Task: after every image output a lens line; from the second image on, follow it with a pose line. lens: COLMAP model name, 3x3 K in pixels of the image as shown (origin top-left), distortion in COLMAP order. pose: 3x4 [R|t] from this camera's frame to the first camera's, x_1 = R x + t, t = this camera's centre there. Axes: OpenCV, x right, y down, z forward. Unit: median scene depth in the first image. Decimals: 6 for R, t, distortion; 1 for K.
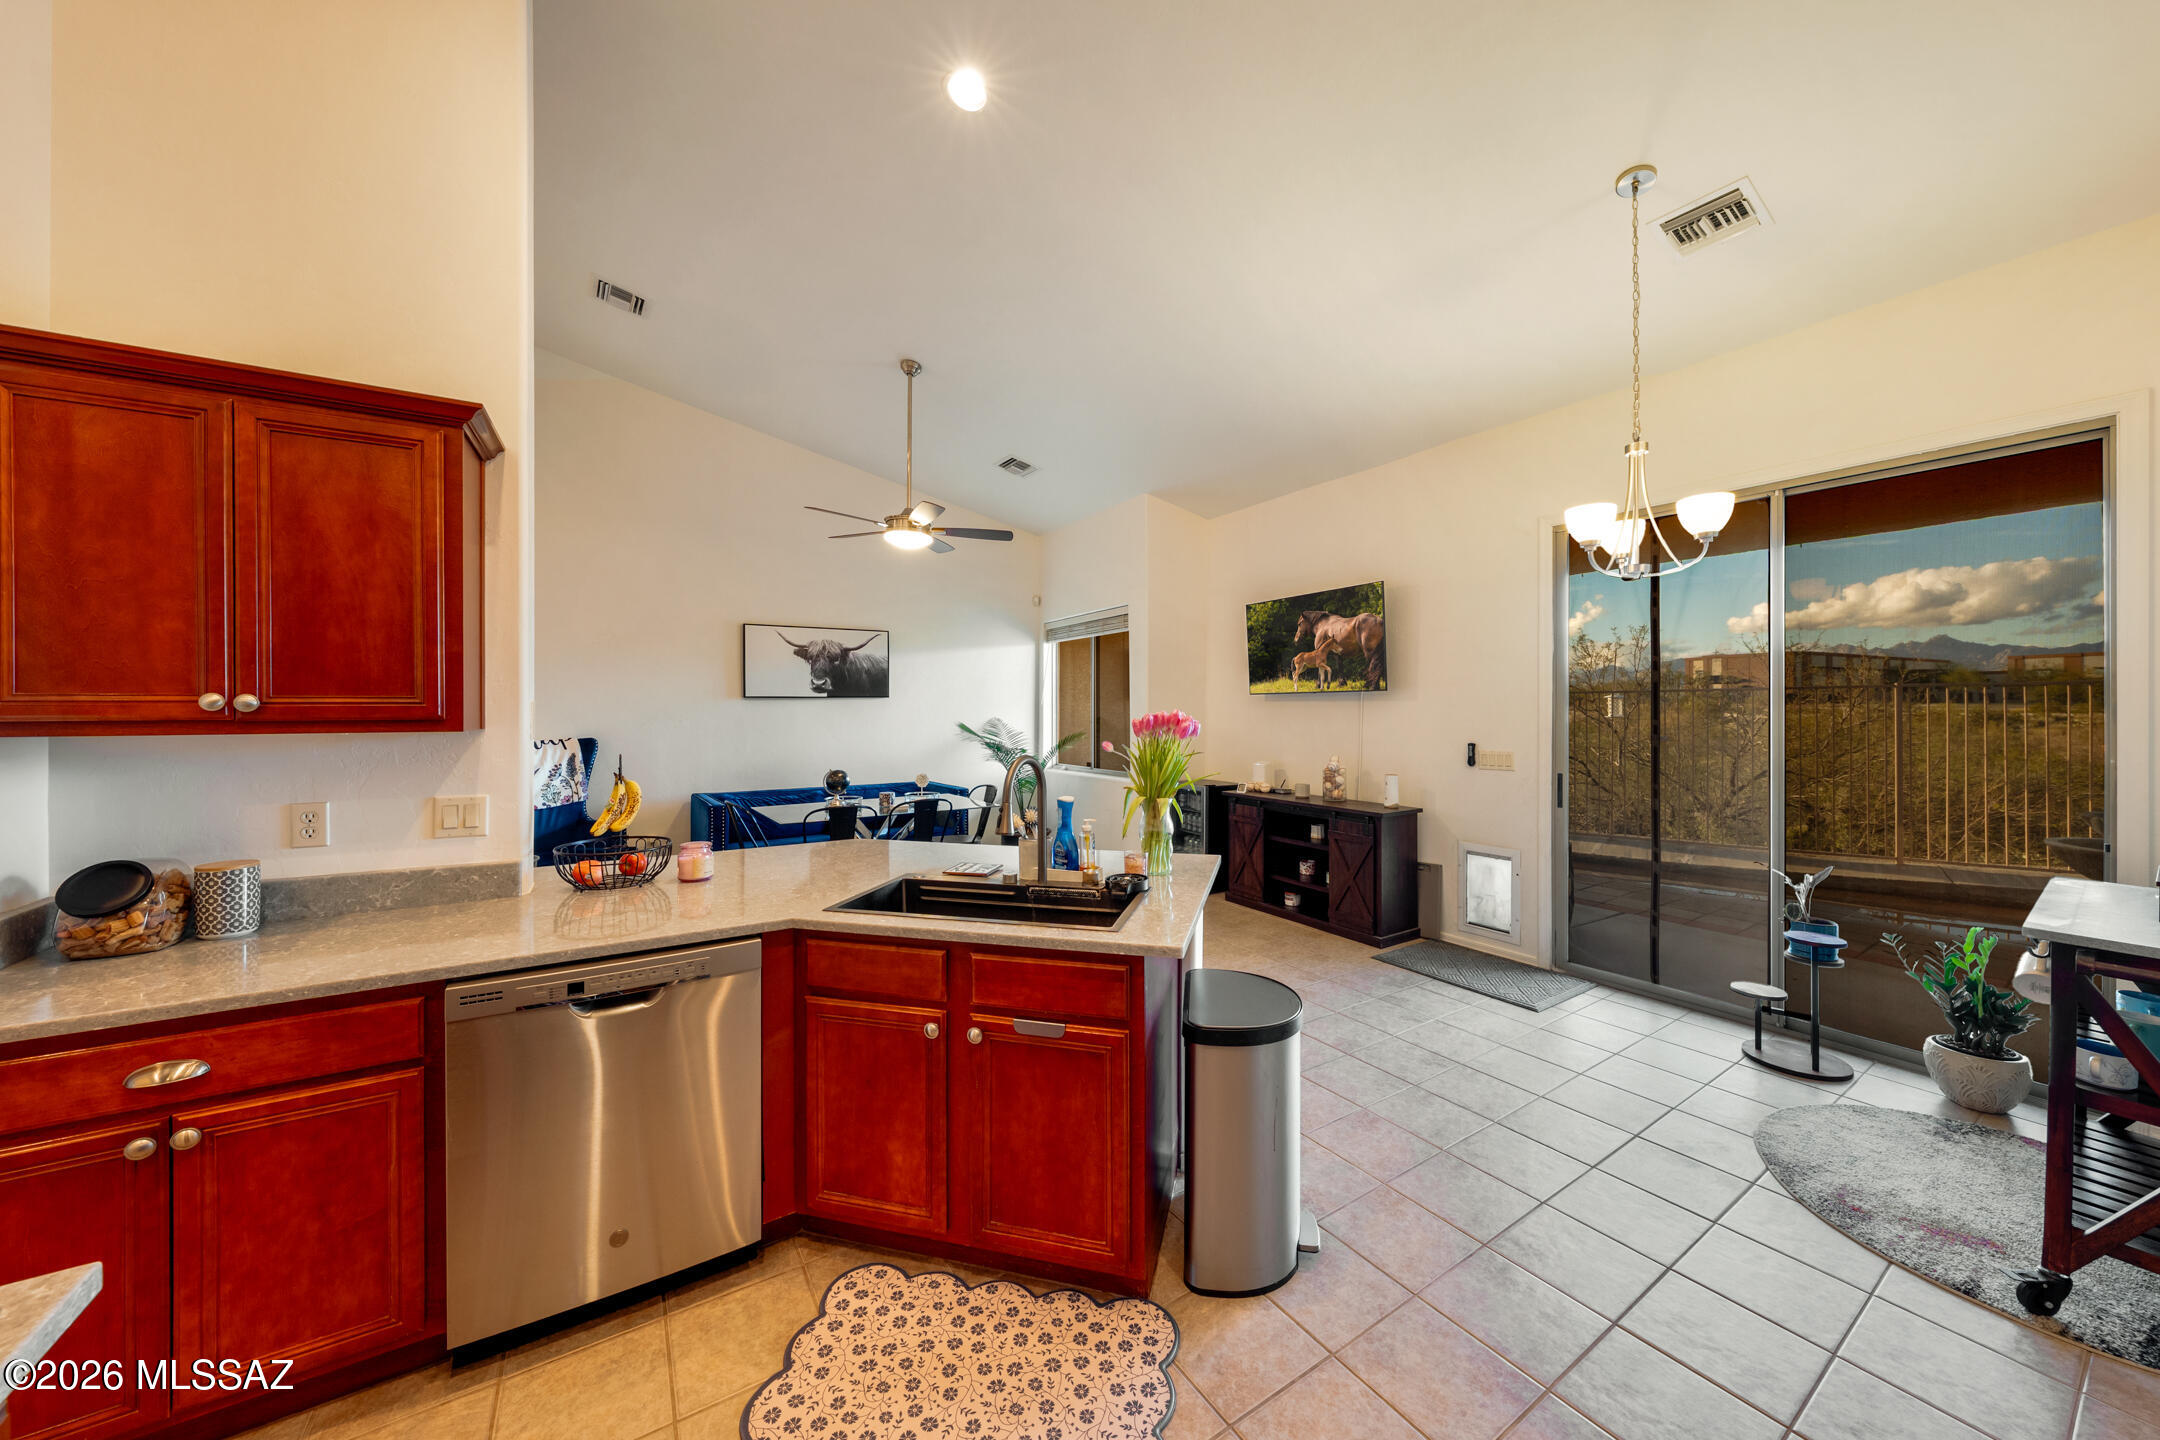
lens RADIAL K [[725.4, 0, 1078.0], [0, 725.4, 711.9], [0, 0, 1]] dist [0.000659, 0.000038]
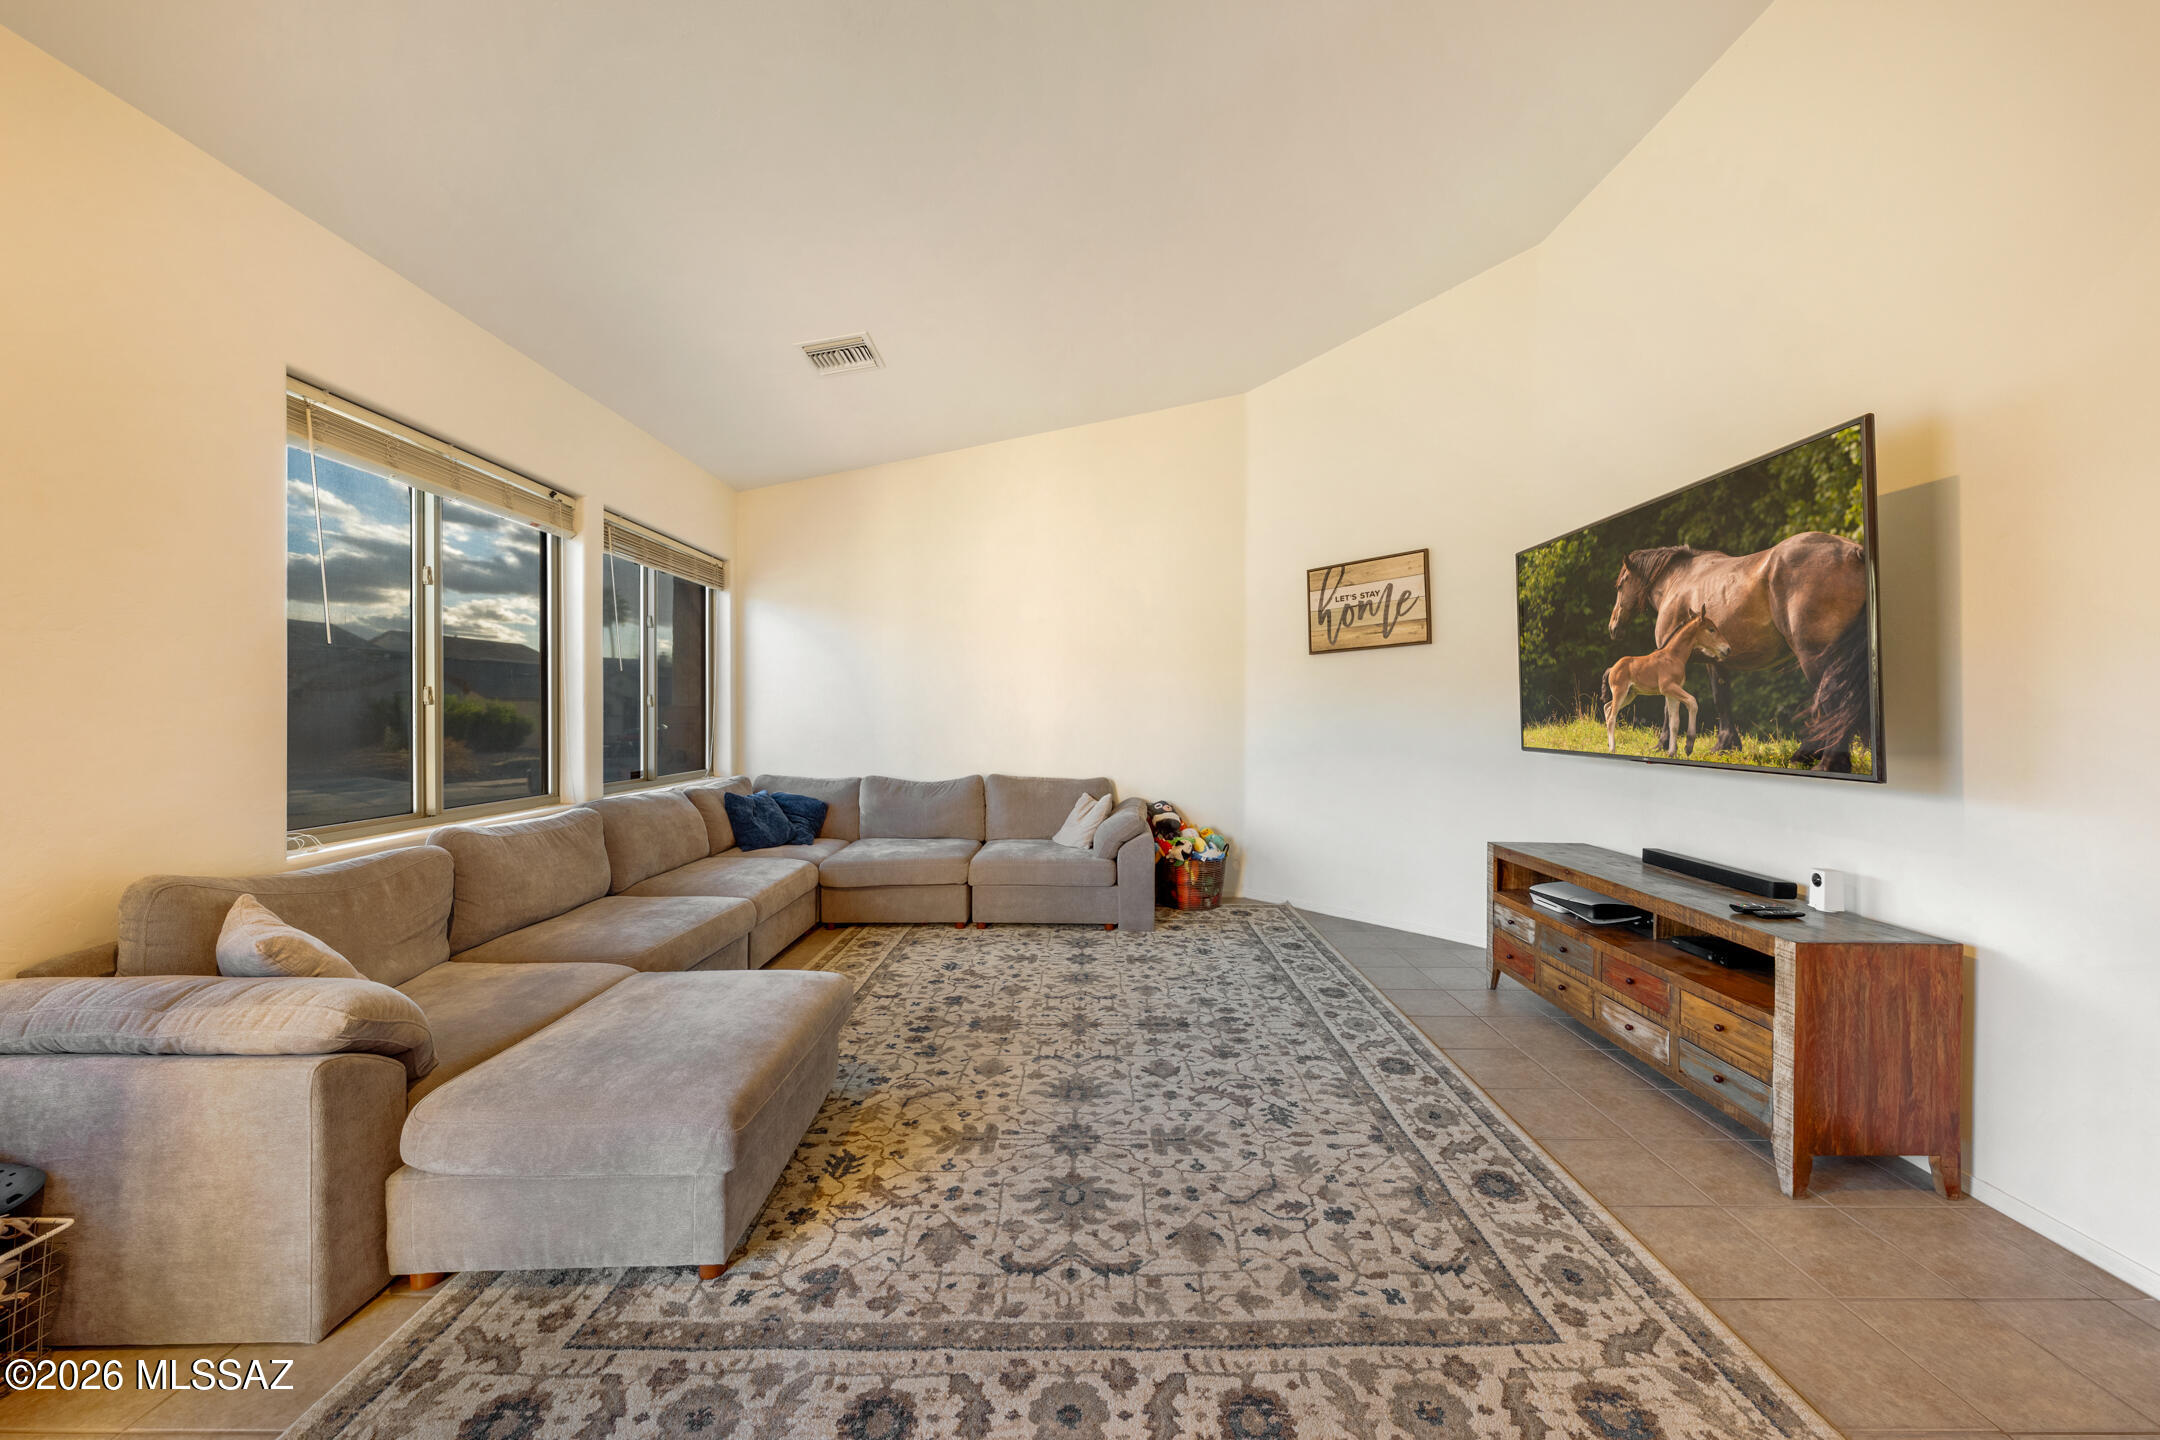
lens RADIAL K [[725.4, 0, 1075.3], [0, 725.4, 719.6], [0, 0, 1]] dist [0.000659, 0.000038]
pose [[0.822221, 0.004917, -0.569148, 0.302085], [0.000559, 0.999955, 0.009447, -0.053706], [0.569169, -0.008085, 0.822181, 0.524341]]
